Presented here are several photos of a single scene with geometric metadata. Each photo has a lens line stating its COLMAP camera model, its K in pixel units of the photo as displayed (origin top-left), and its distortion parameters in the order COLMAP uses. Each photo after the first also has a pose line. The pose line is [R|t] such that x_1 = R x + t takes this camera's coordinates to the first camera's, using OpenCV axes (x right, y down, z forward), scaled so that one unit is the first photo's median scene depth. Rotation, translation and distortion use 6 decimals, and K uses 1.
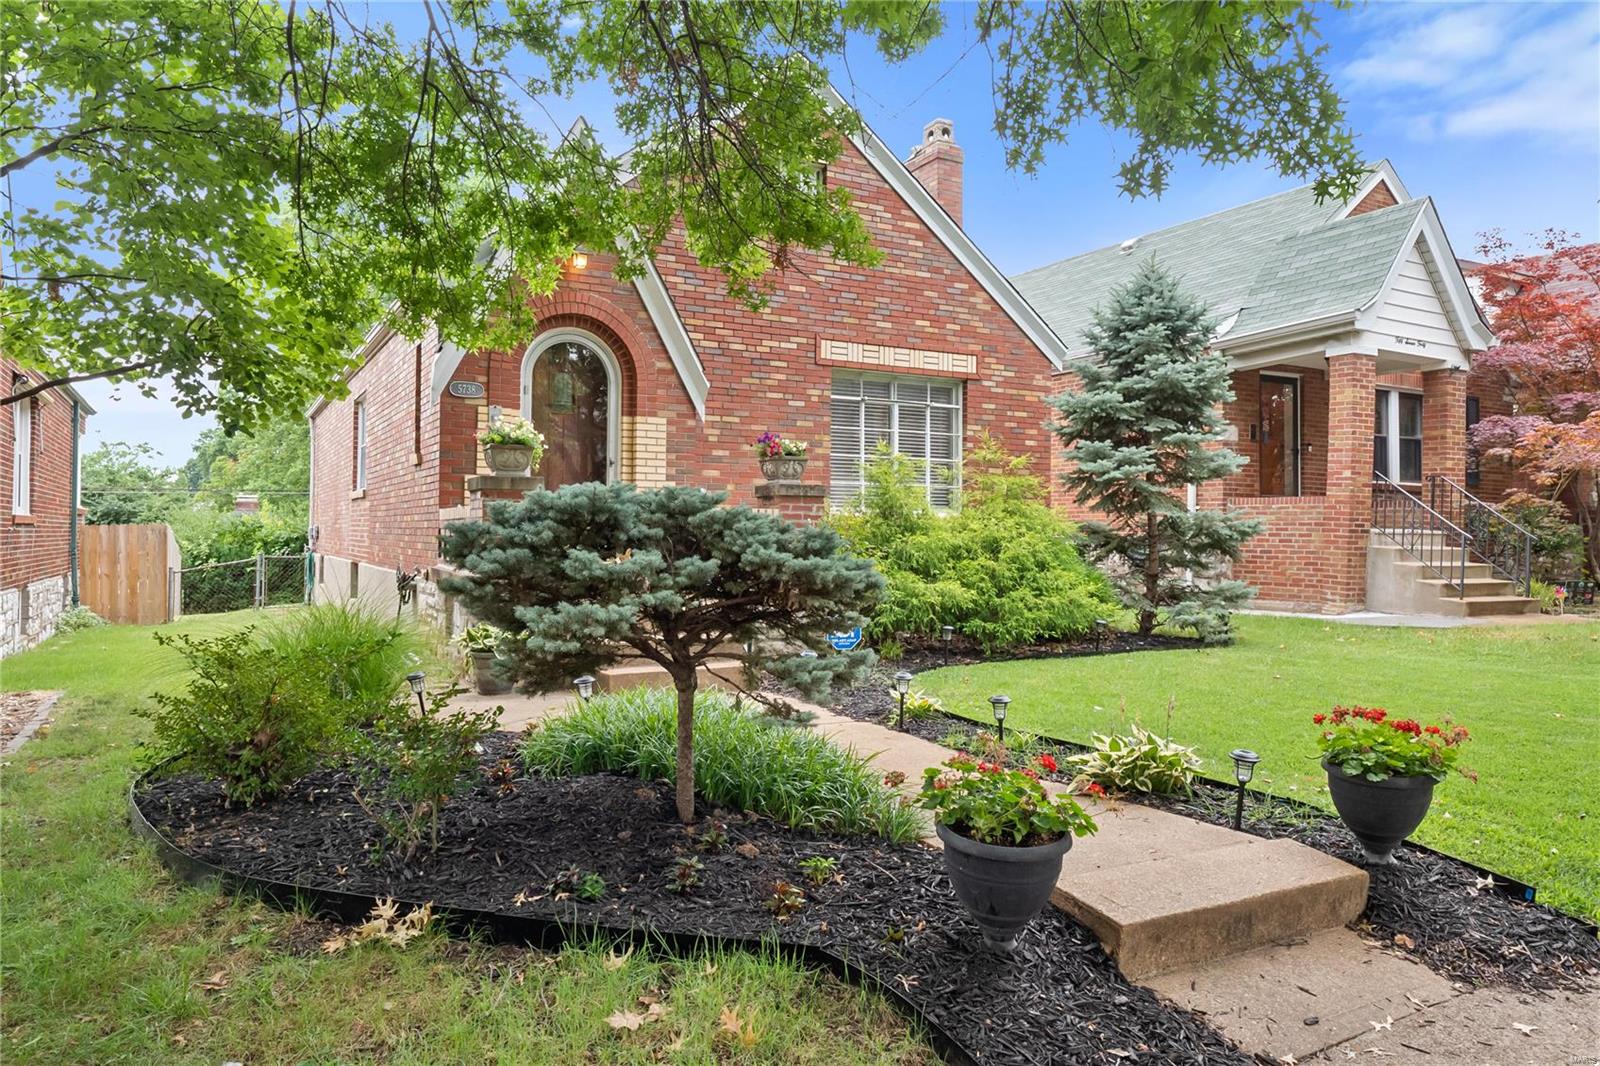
lens RADIAL K [[1102.0, 0, 801.9], [0, 1102.0, 534.0], [0, 0, 1]] dist [0.001276, 0.000853]
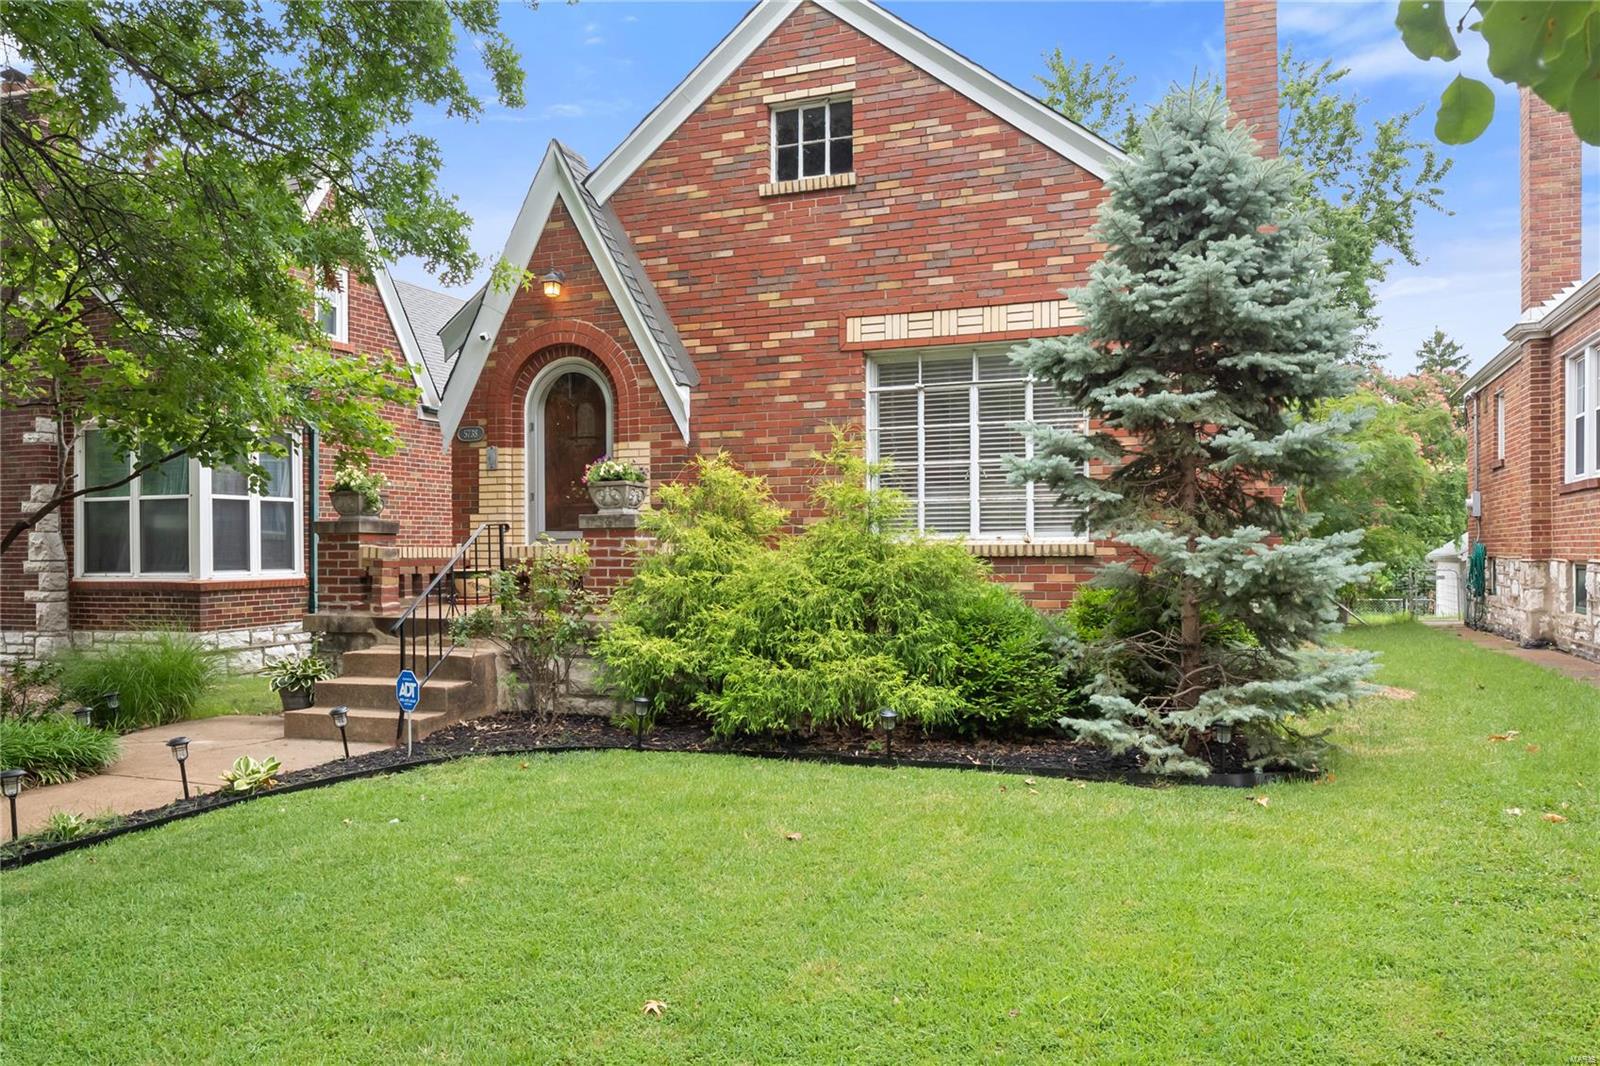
lens RADIAL K [[1181.5, 0, 764.5], [0, 1181.5, 563.2], [0, 0, 1]] dist [-0.002250, 0.001236]
pose [[0.612443, 0.000702, -0.790514, 0.642226], [0.010297, 0.999908, 0.008866, -0.011907], [0.790447, -0.013570, 0.612380, 0.442841]]
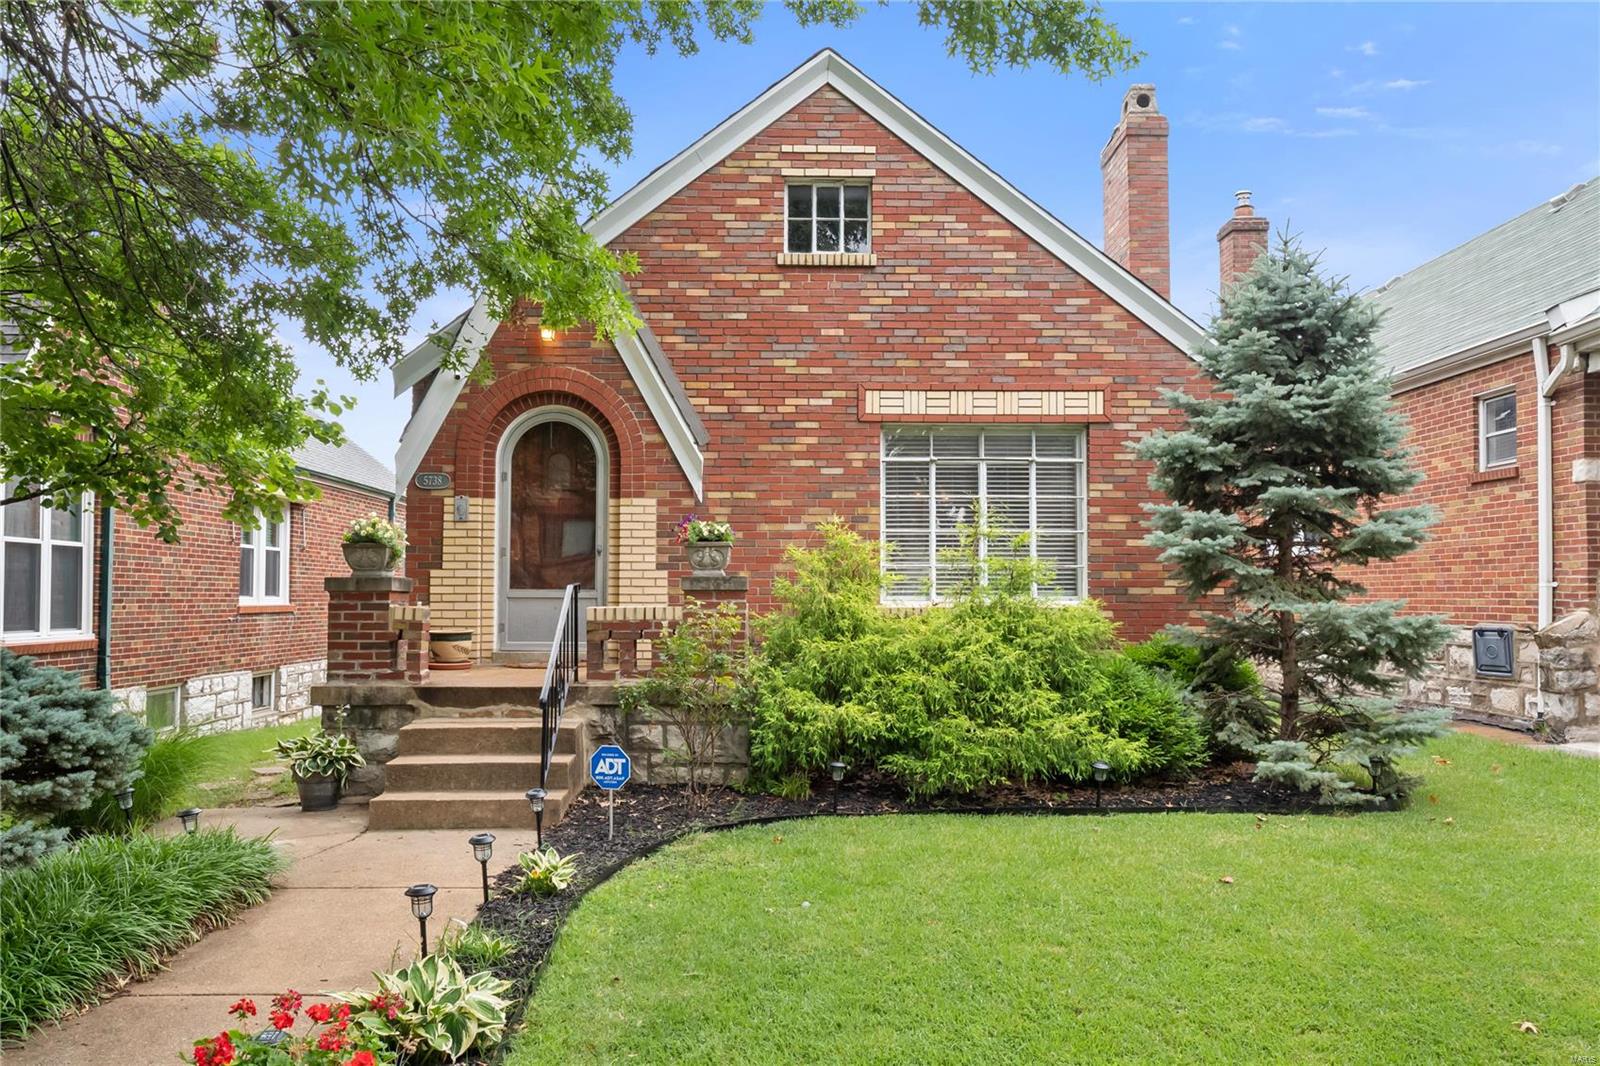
lens RADIAL K [[1181.5, 0, 778.5], [0, 1181.5, 567.3], [0, 0, 1]] dist [-0.002250, 0.001236]
pose [[0.877267, -0.017133, -0.479696, 0.378912], [0.004466, 0.999611, -0.027535, -0.022092], [0.479982, 0.022013, 0.877002, 0.206071]]
